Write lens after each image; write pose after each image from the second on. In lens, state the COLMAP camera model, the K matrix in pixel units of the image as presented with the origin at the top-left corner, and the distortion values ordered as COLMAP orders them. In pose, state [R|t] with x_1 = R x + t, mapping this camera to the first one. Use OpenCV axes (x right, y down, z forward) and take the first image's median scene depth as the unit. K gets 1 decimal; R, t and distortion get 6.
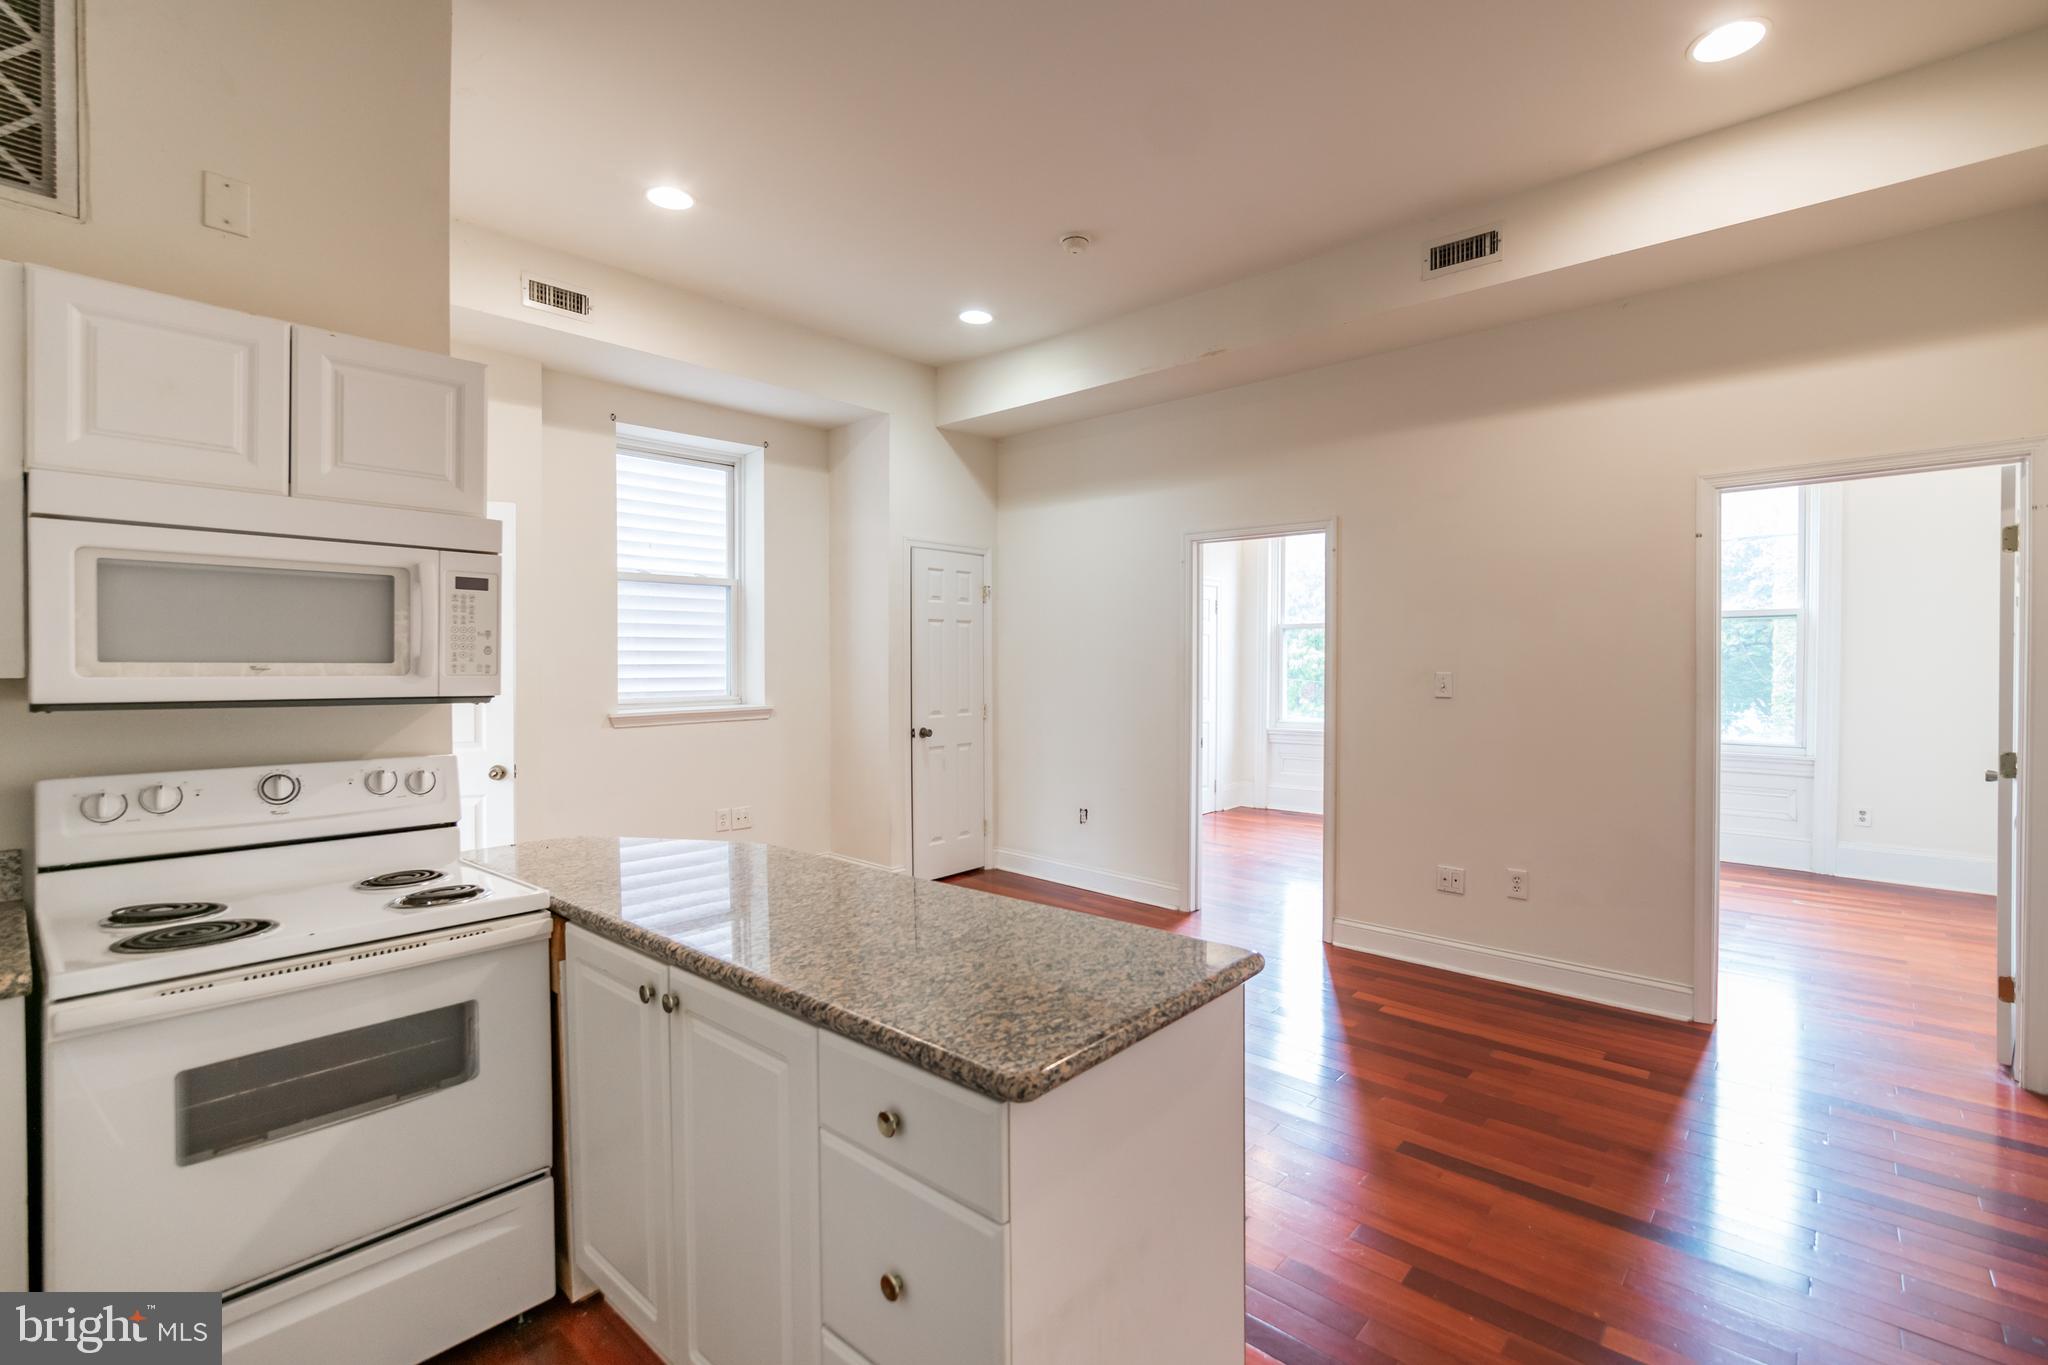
lens RADIAL K [[915.3, 0, 1034.4], [0, 915.3, 672.5], [0, 0, 1]] dist [-0.011315, 0.000044]
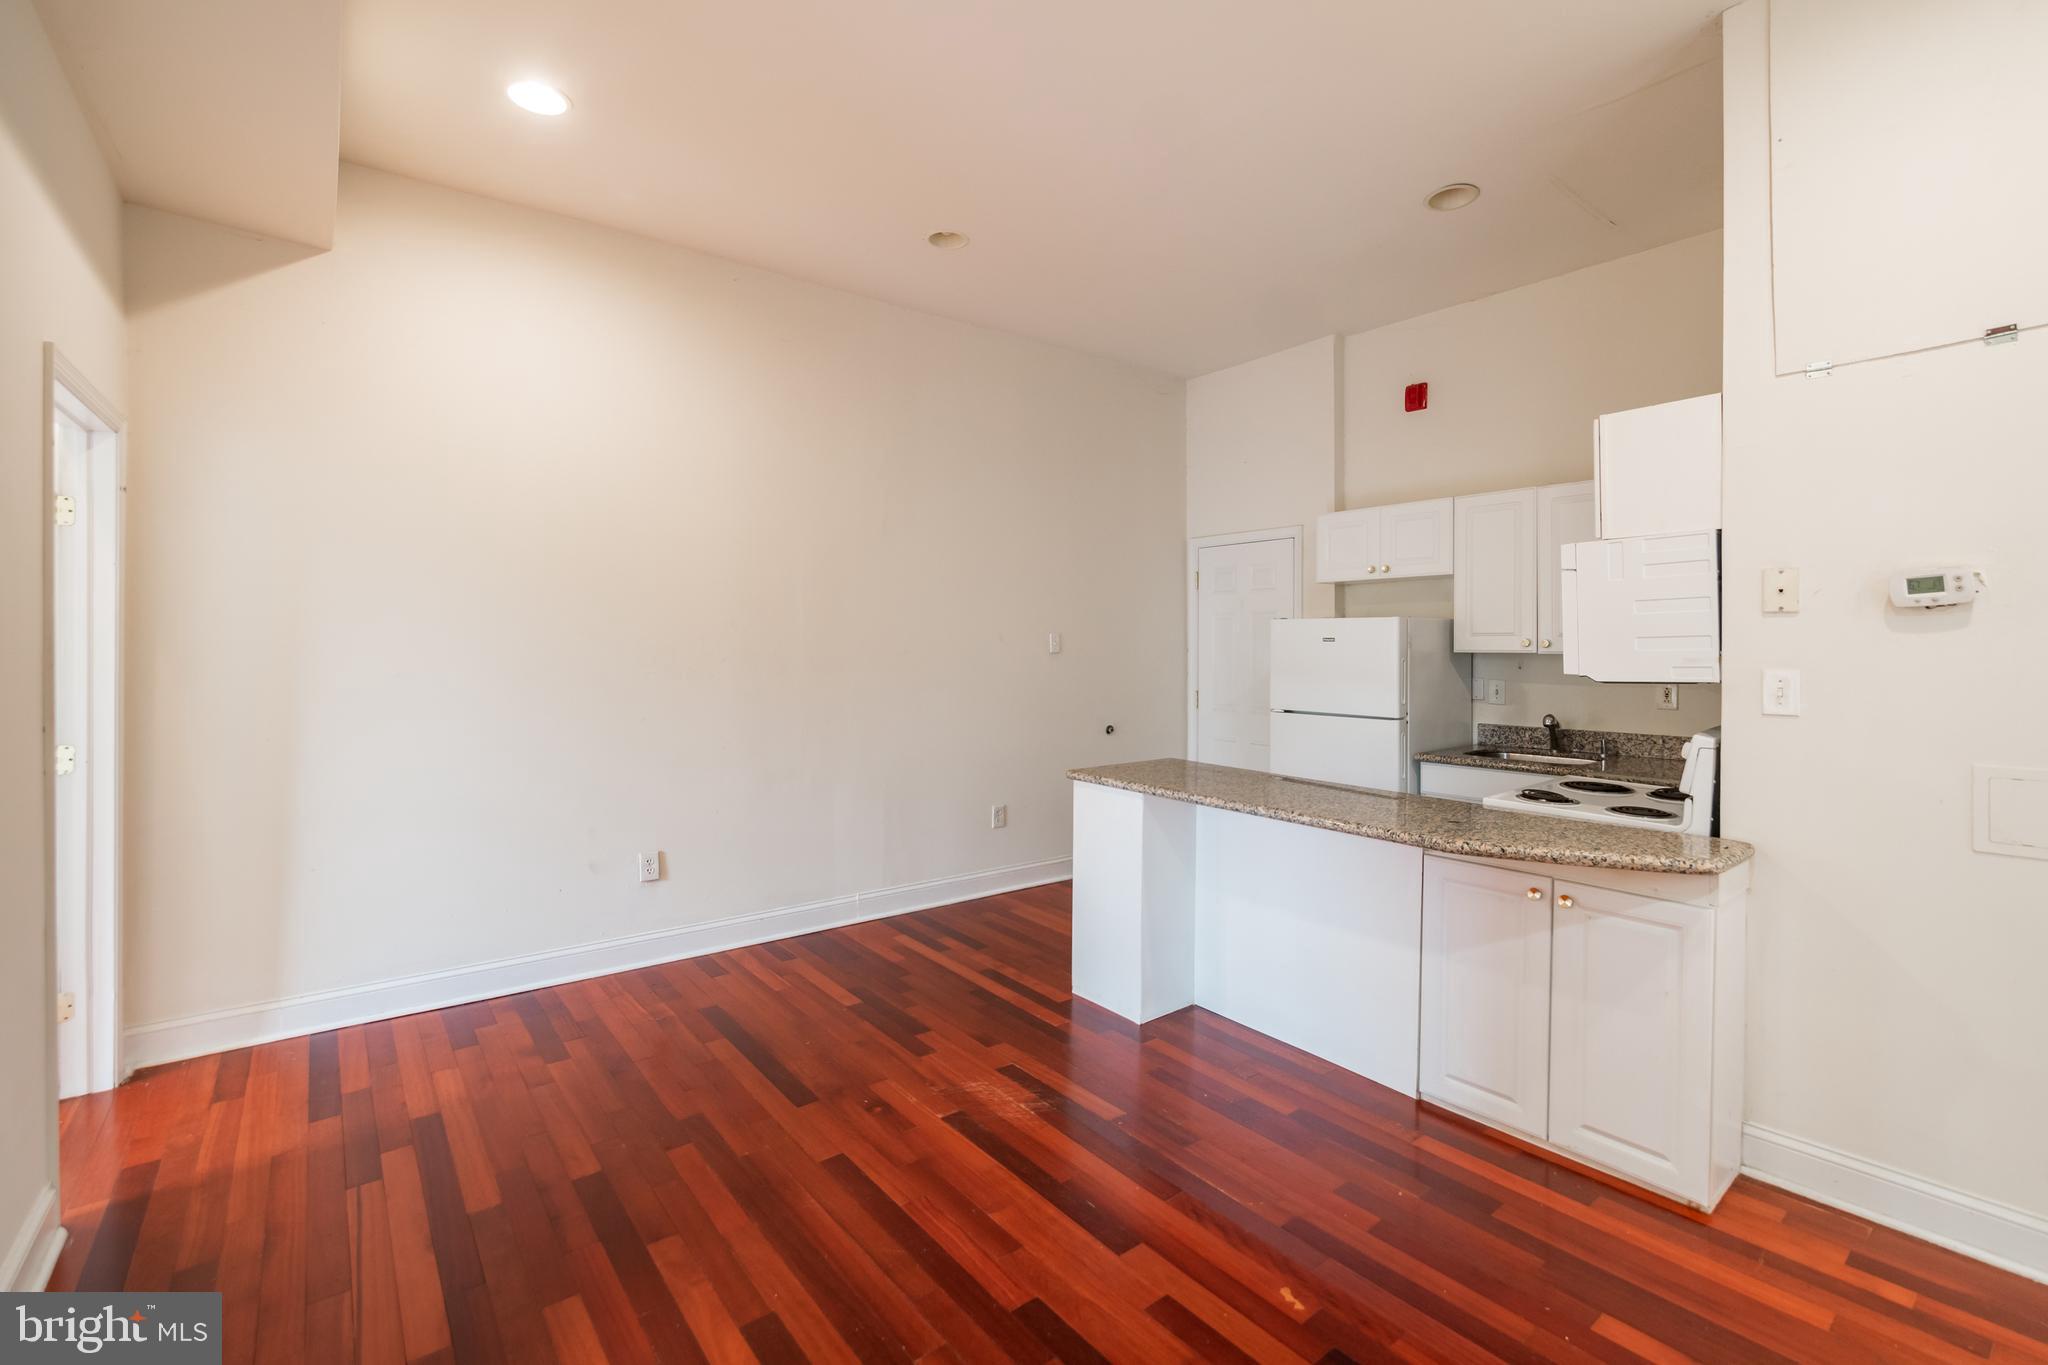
lens RADIAL K [[898.3, 0, 1028.7], [0, 898.3, 655.5], [0, 0, 1]] dist [-0.013049, 0.000203]
pose [[-0.986312, -0.005304, 0.164807, -0.025725], [-0.000821, 0.999628, 0.027261, -0.038374], [-0.164890, 0.026753, -0.985949, 2.556998]]
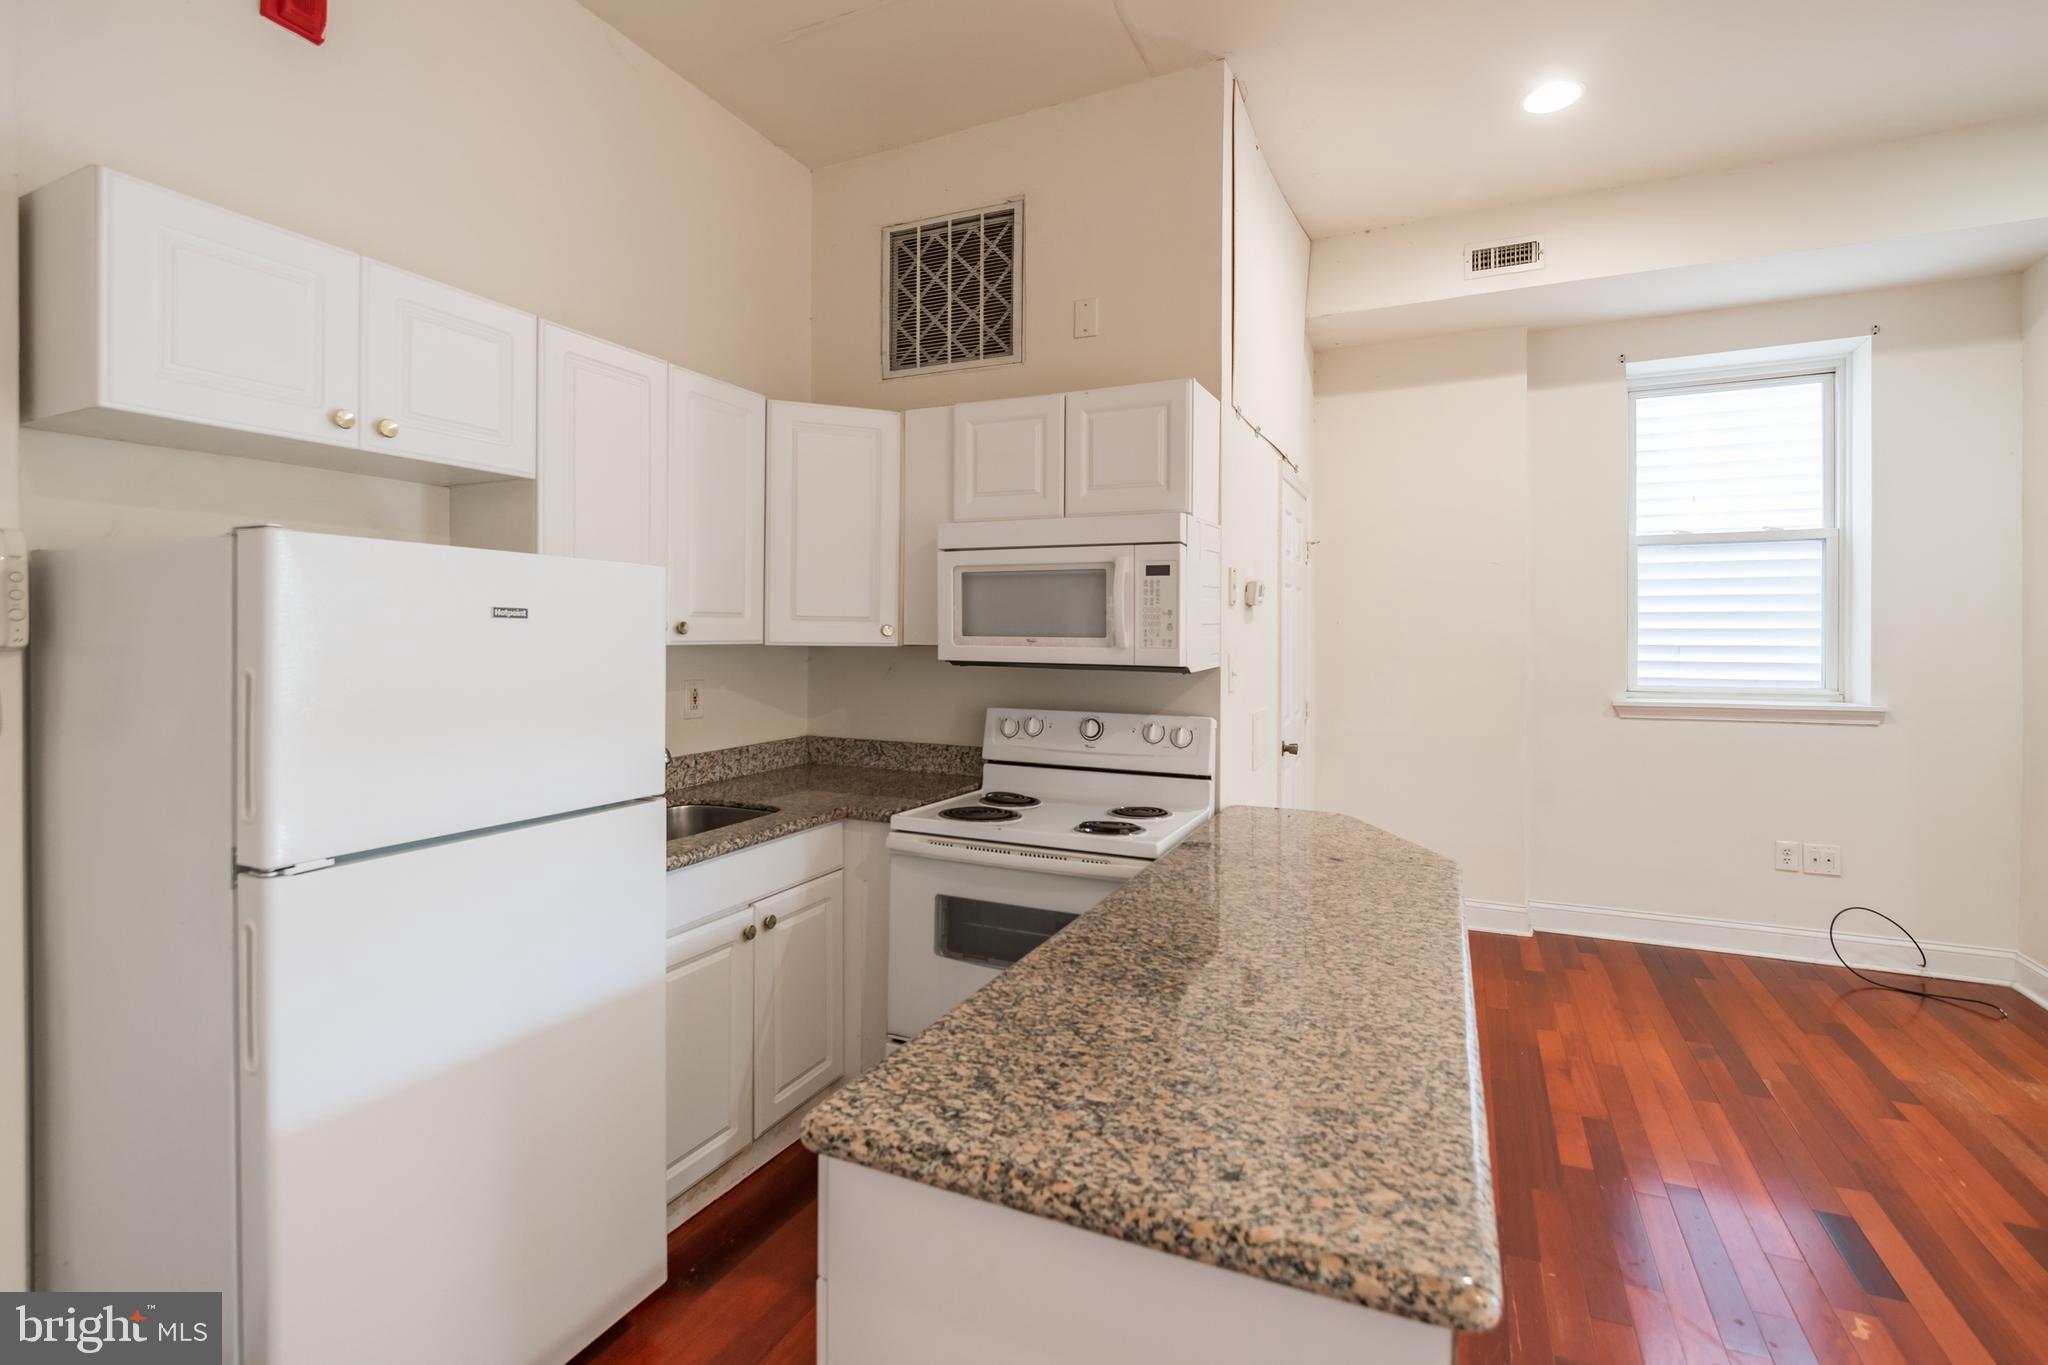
lens RADIAL K [[906.4, 0, 1018.0], [0, 906.4, 636.8], [0, 0, 1]] dist [-0.012560, -0.000255]
pose [[0.288170, 0.000393, -0.957579, 0.463108], [-0.018365, 0.999818, -0.005116, -0.002708], [0.957403, 0.019060, 0.288125, 0.508811]]
